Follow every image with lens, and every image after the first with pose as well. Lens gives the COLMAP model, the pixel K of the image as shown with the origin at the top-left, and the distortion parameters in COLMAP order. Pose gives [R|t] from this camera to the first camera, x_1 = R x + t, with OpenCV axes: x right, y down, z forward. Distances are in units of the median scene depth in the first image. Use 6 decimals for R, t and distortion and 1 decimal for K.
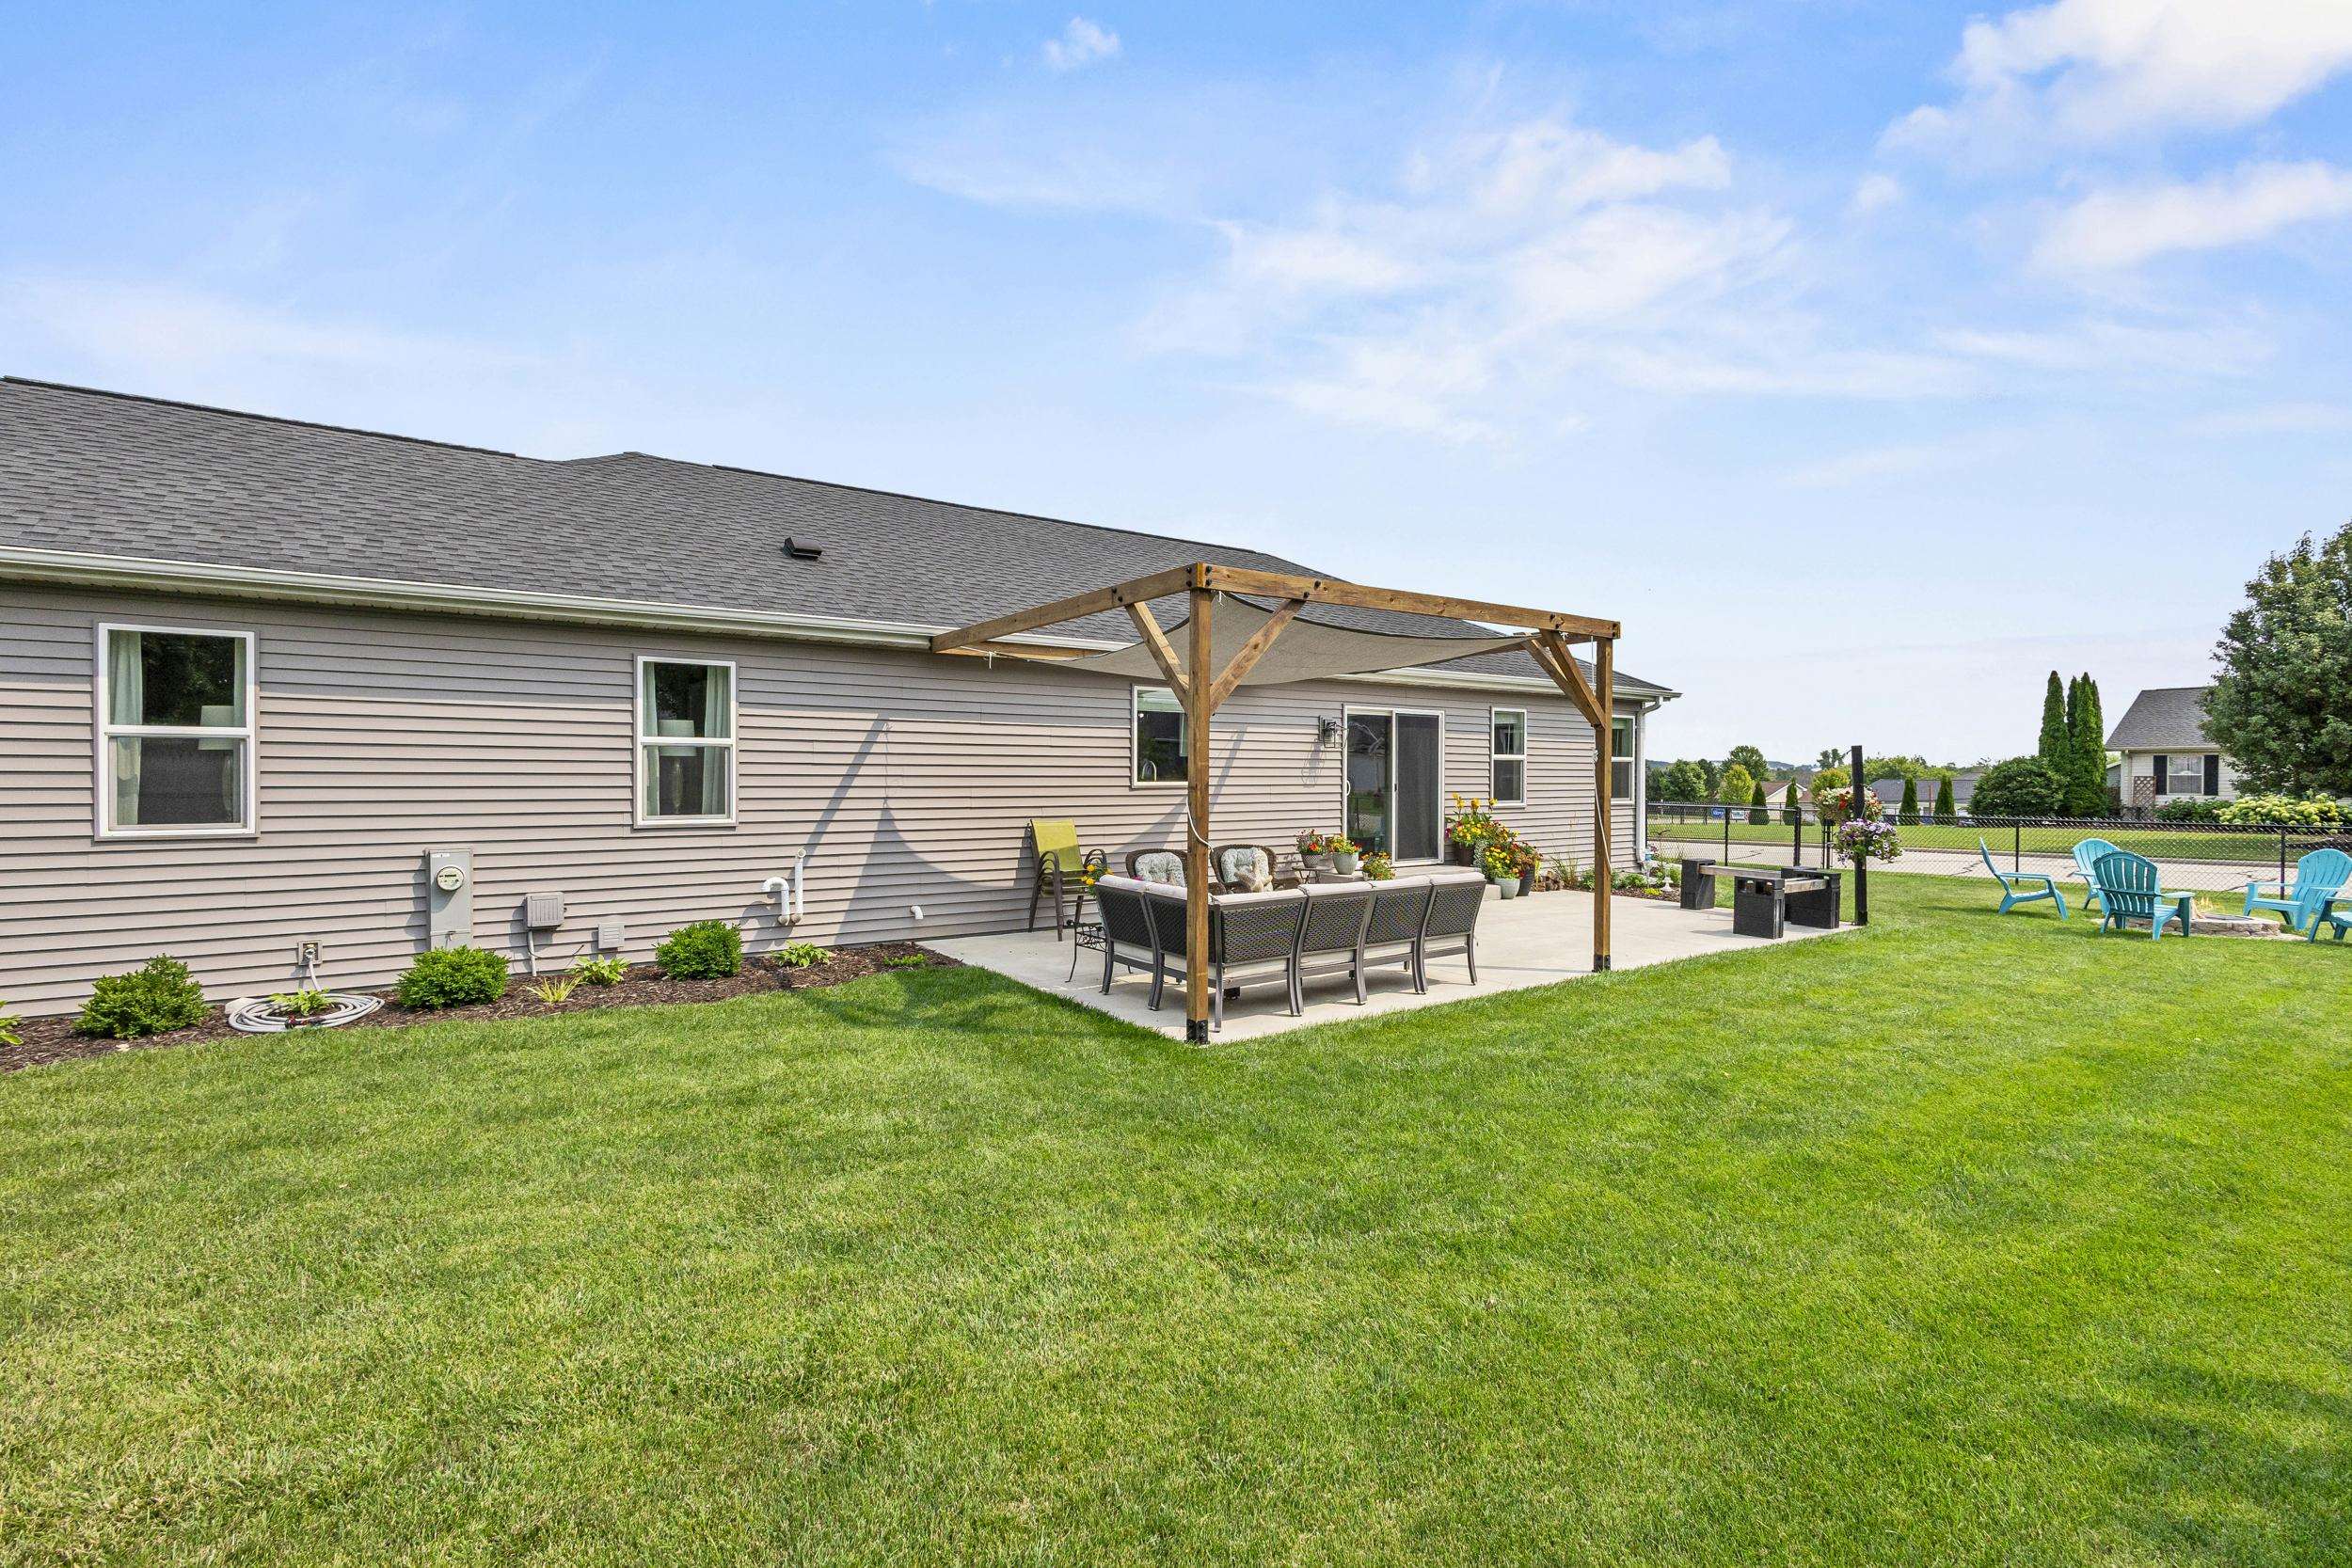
lens RADIAL K [[1090.3, 0, 1191.0], [0, 1090.3, 774.0], [0, 0, 1]] dist [0.010726, -0.003533]
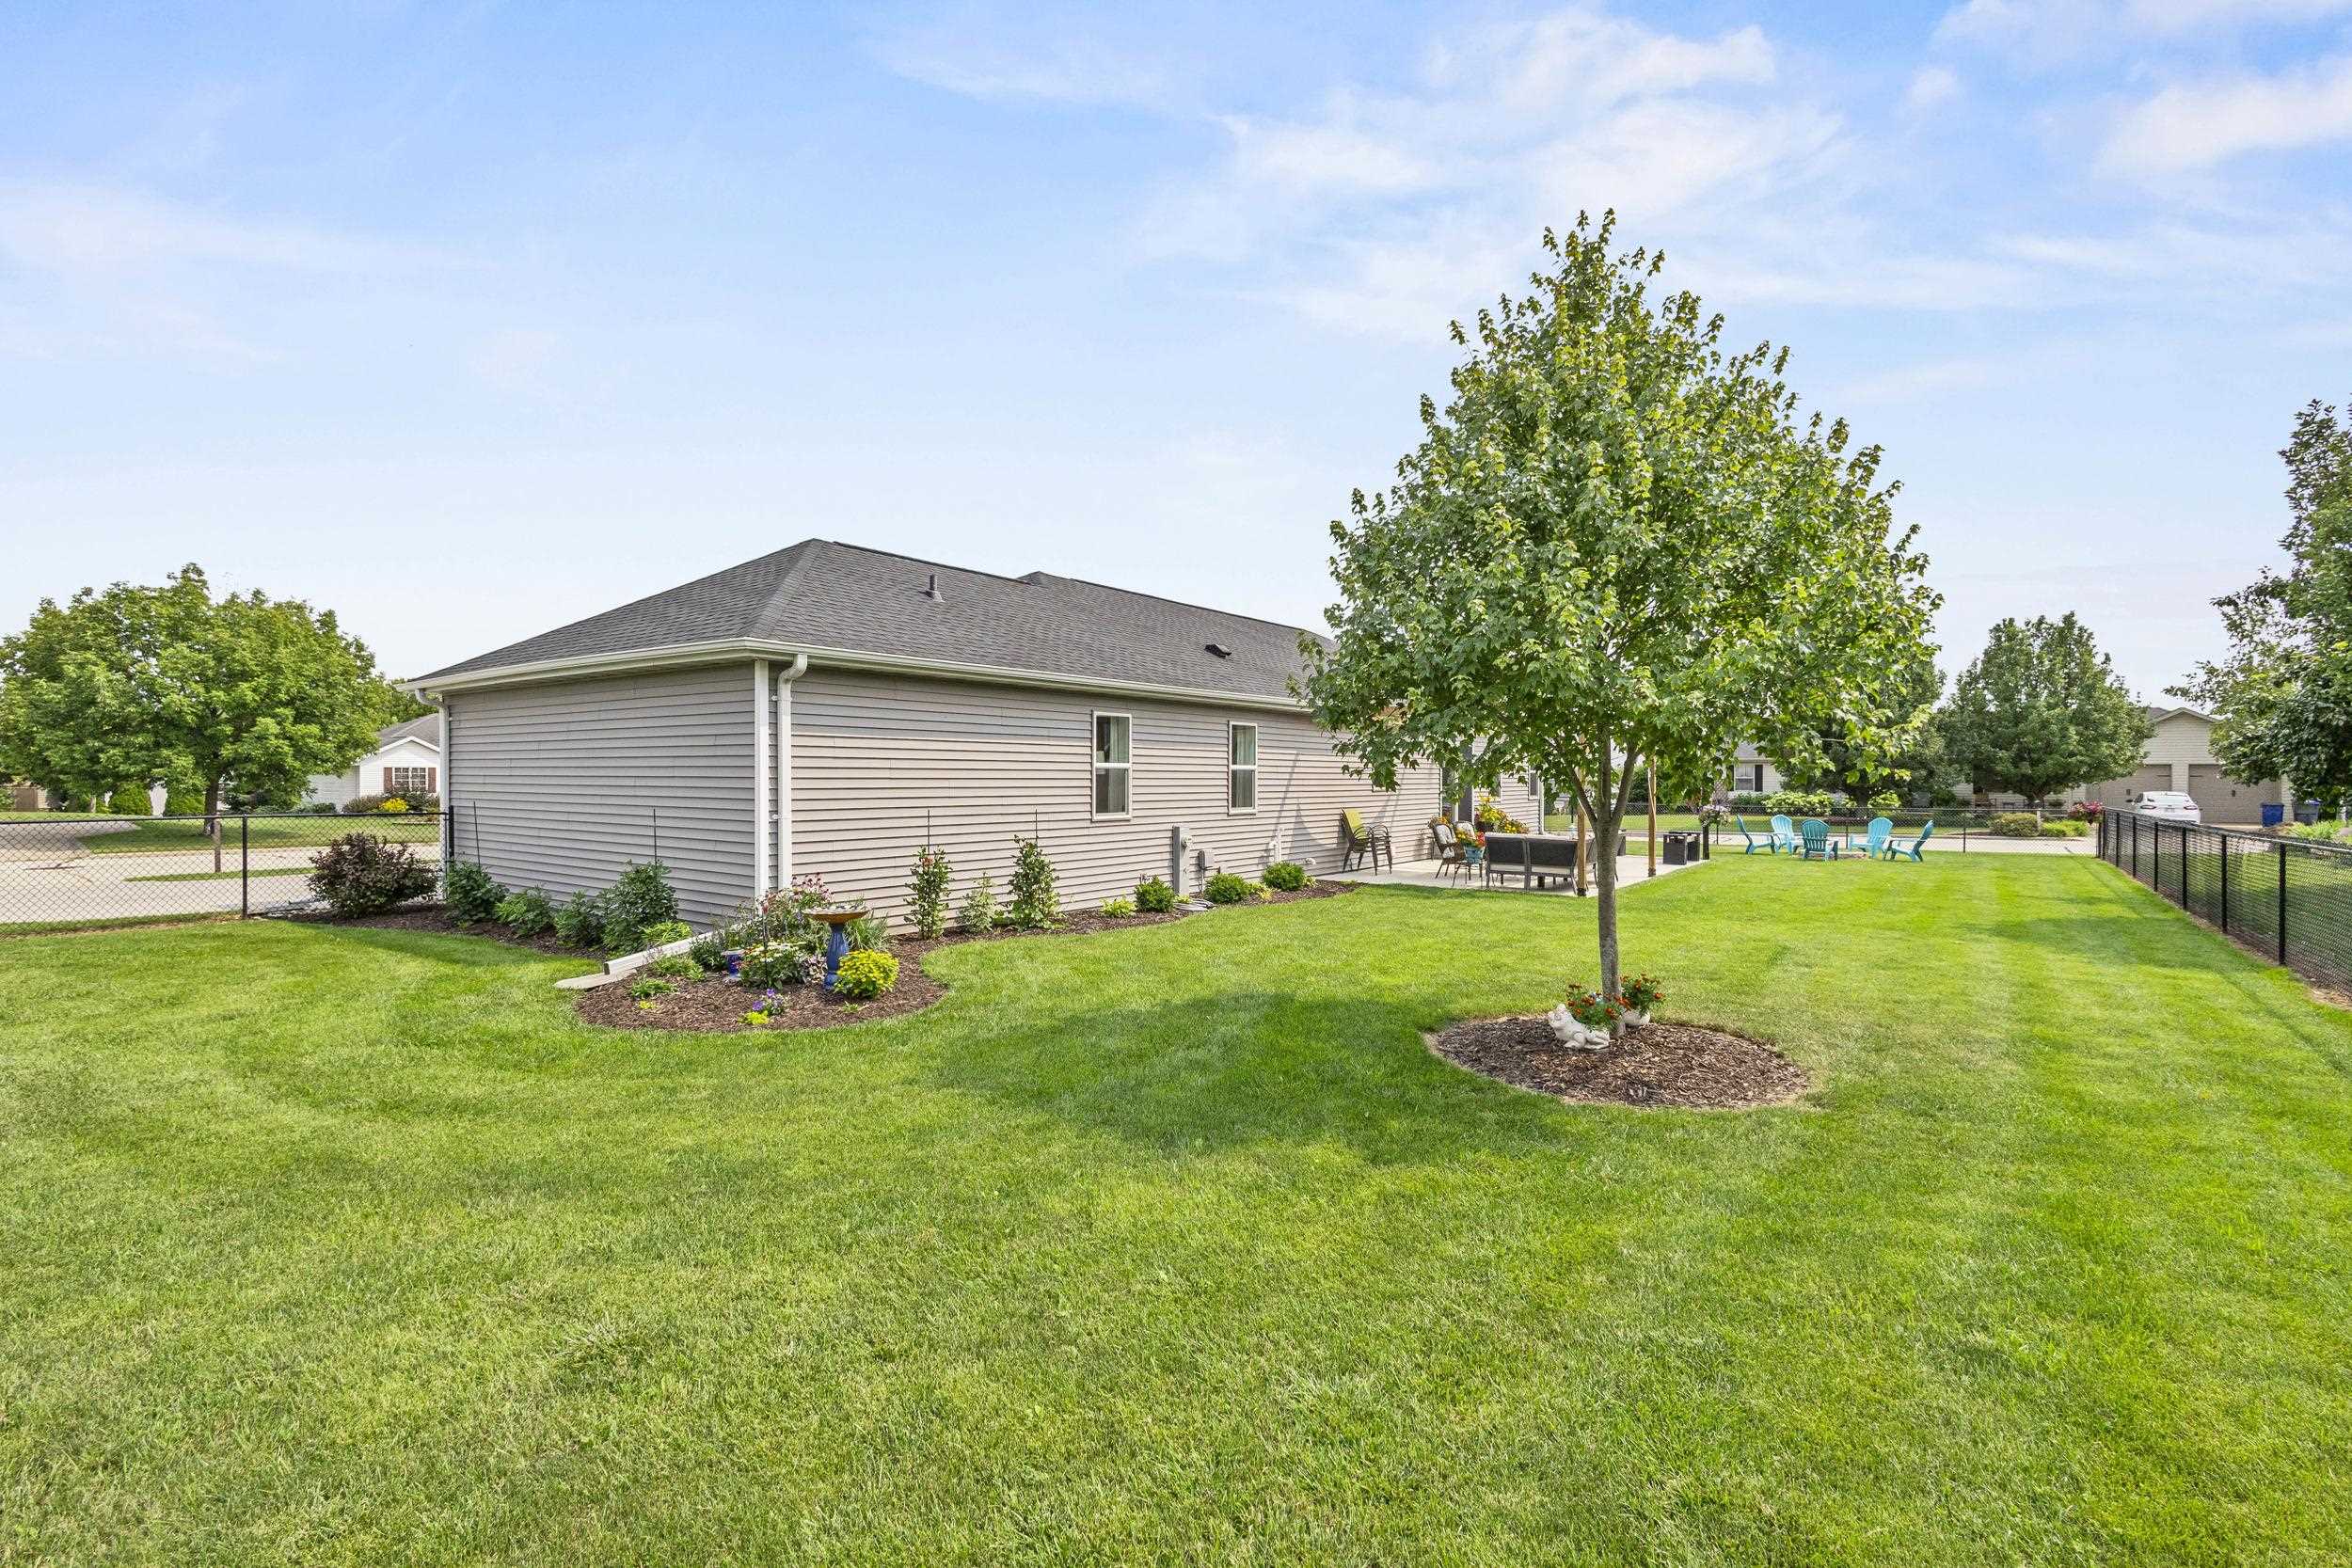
lens RADIAL K [[1090.3, 0, 1180.7], [0, 1090.3, 792.5], [0, 0, 1]] dist [0.010726, -0.003533]
pose [[0.953078, -0.007826, 0.302624, -0.845183], [0.003554, 0.999886, 0.014666, -0.011930], [-0.302704, -0.012902, 0.952997, -0.551265]]
